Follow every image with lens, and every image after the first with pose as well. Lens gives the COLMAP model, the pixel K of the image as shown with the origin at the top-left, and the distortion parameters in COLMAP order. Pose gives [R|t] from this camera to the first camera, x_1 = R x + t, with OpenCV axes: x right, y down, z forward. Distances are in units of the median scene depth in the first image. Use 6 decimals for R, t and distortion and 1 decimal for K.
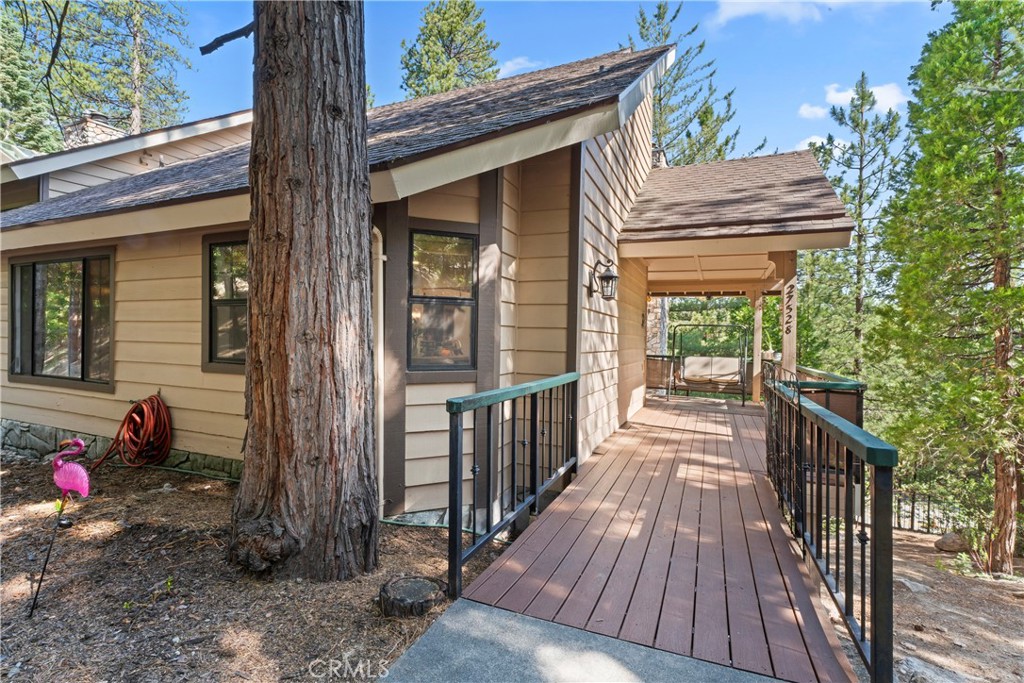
lens RADIAL K [[458.6, 0, 512.1], [0, 458.6, 352.7], [0, 0, 1]] dist [-0.012622, -0.000564]
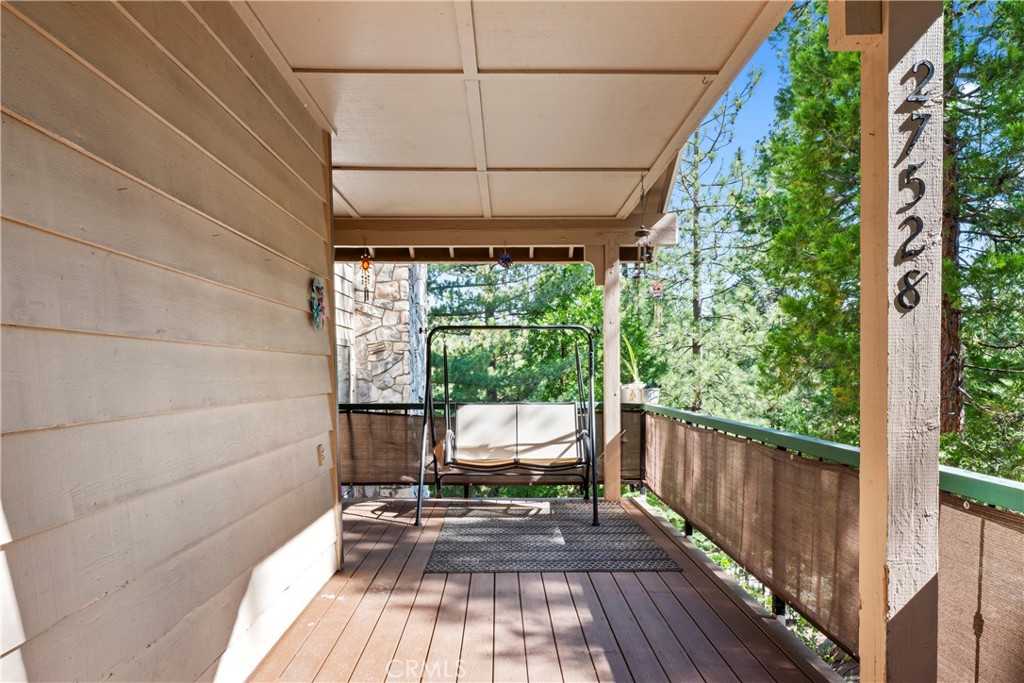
lens RADIAL K [[656.9, 0, 512.0], [0, 656.9, 341.5], [0, 0, 1]] dist [0.000104, -0.000024]
pose [[0.907160, -0.006903, 0.420729, 0.180744], [0.037496, 0.997214, -0.064485, -0.008633], [-0.419111, 0.074273, 0.904892, 0.454591]]
